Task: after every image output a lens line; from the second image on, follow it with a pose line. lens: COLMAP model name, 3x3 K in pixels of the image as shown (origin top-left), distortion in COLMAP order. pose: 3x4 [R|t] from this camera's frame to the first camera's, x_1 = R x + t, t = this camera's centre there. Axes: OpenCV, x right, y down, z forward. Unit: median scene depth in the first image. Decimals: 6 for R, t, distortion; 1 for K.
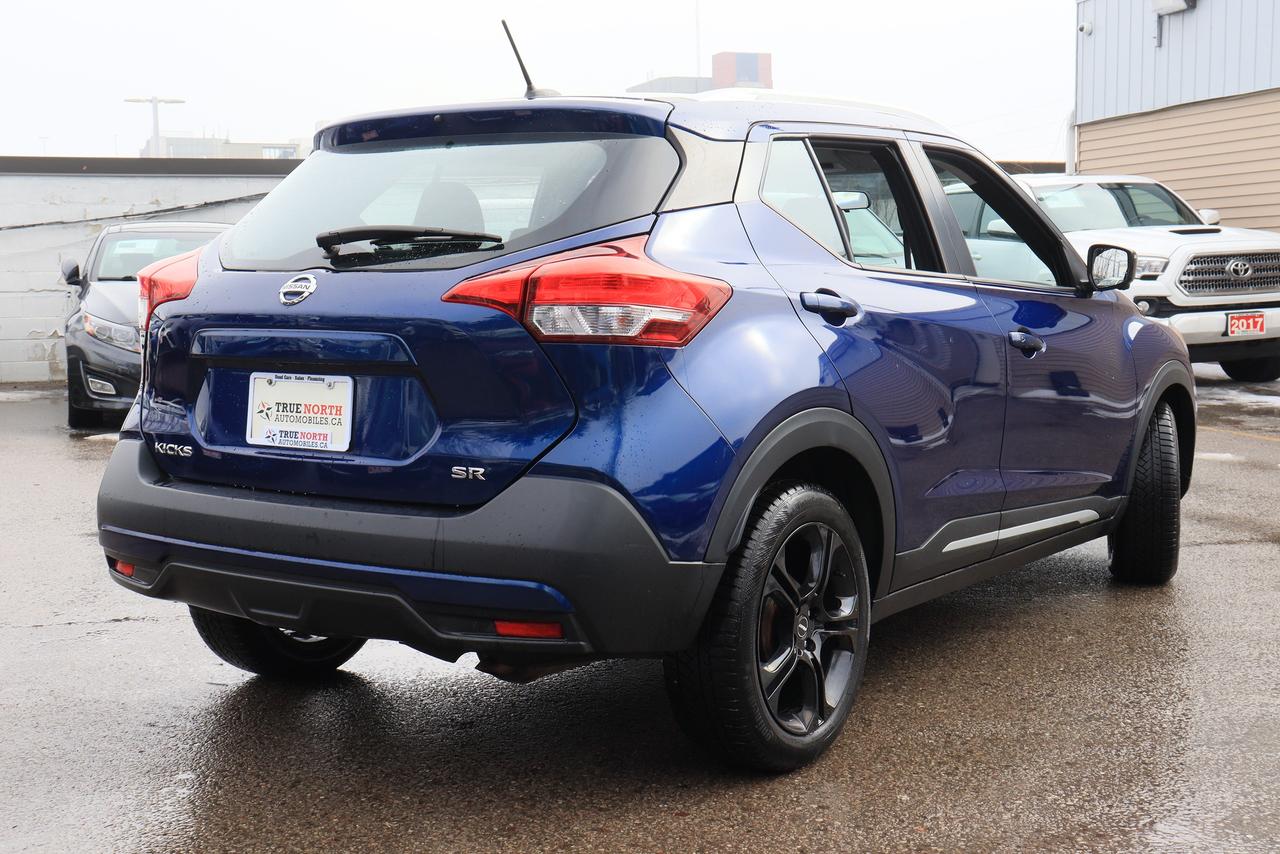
lens RADIAL K [[1656.4, 0, 640.0], [0, 1656.4, 427.0], [0, 0, 1]] dist [0.033323, 0.035582]
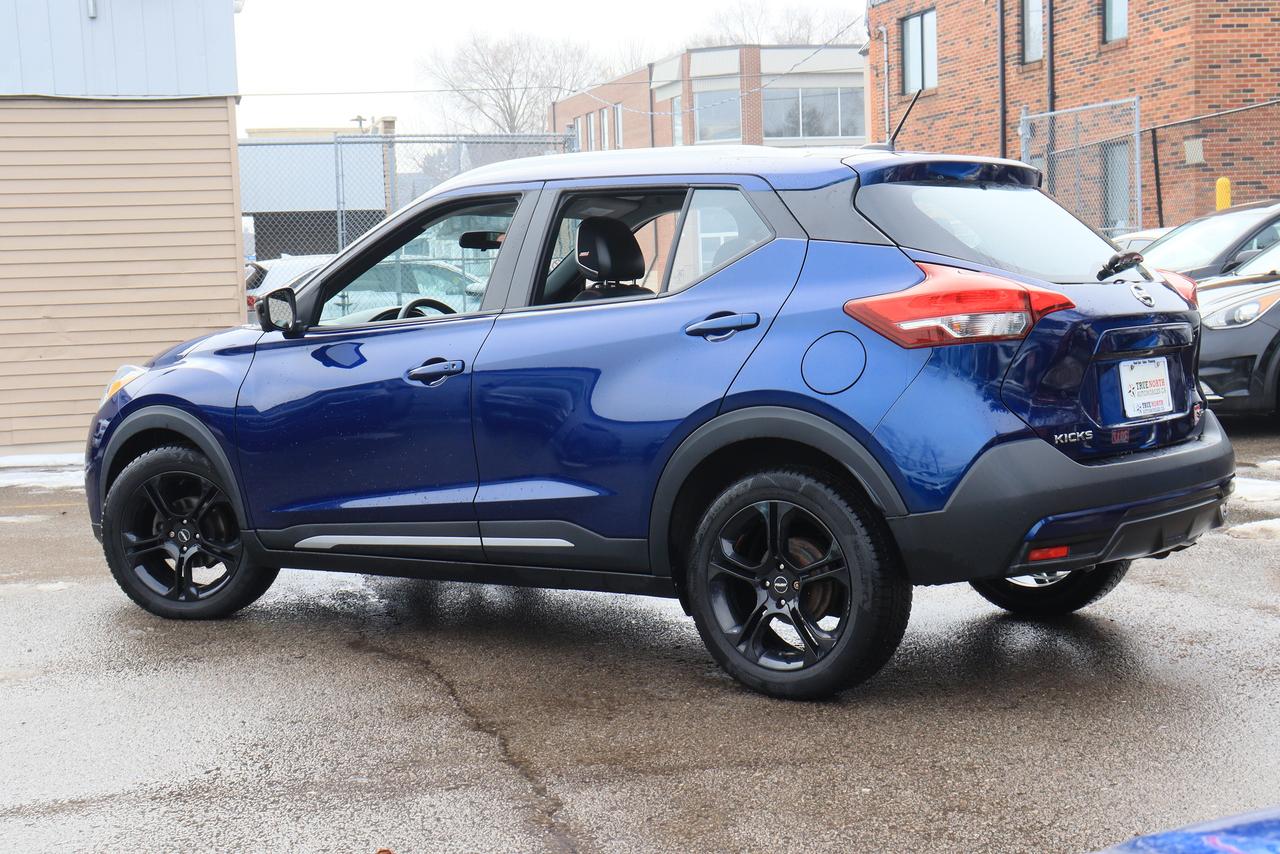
lens RADIAL K [[1917.6, 0, 640.0], [0, 1917.6, 427.0], [0, 0, 1]] dist [0.168539, 0.094503]
pose [[0.041647, -0.062576, 0.997171, -1.765627], [0.125224, 0.990494, 0.056927, -0.116403], [-0.991254, 0.122498, 0.049087, 1.330153]]
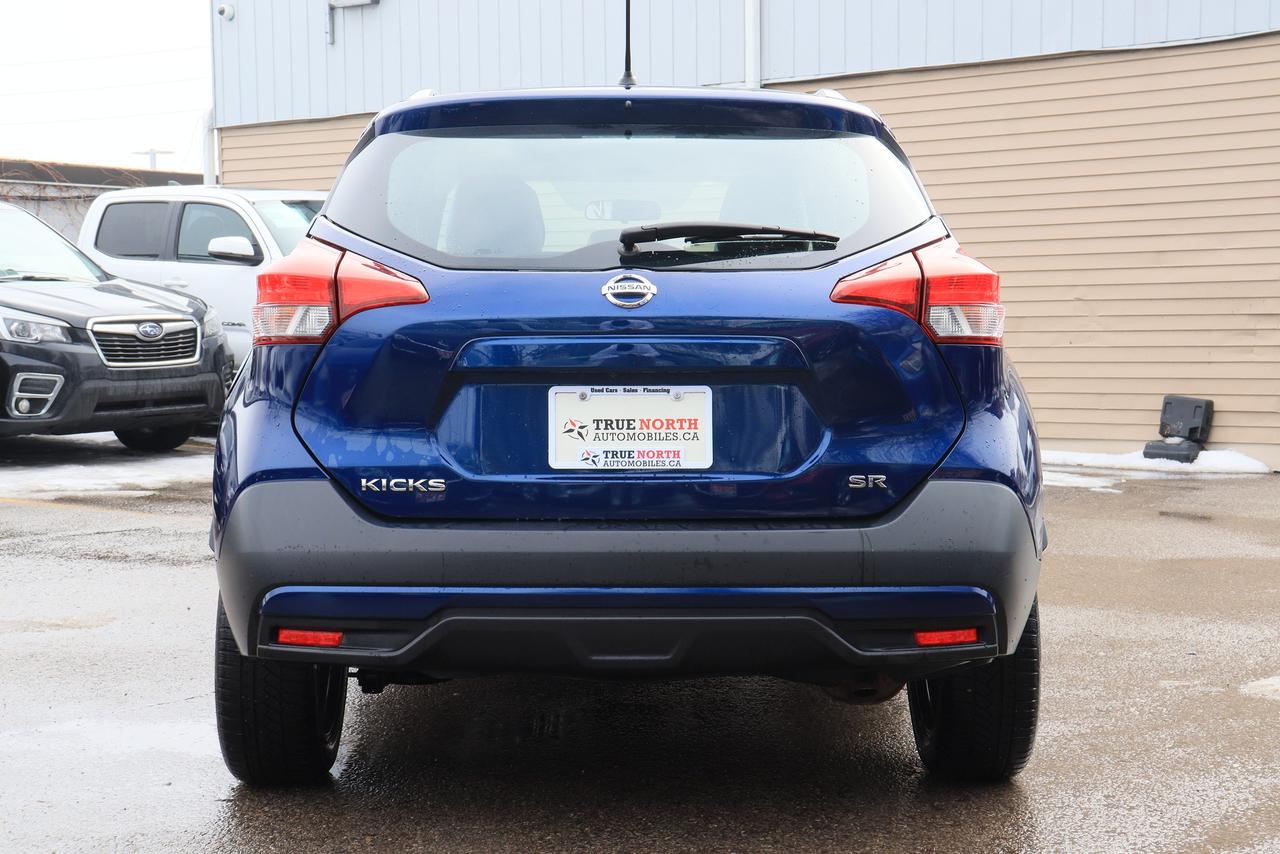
lens RADIAL K [[2160.5, 0, 640.0], [0, 2160.5, 427.0], [0, 0, 1]] dist [0.145685, 0.102967]
pose [[0.808149, -0.027685, 0.588327, -0.883920], [0.052970, 0.998263, -0.025785, 0.020281], [-0.586591, 0.052002, 0.808212, 0.062576]]
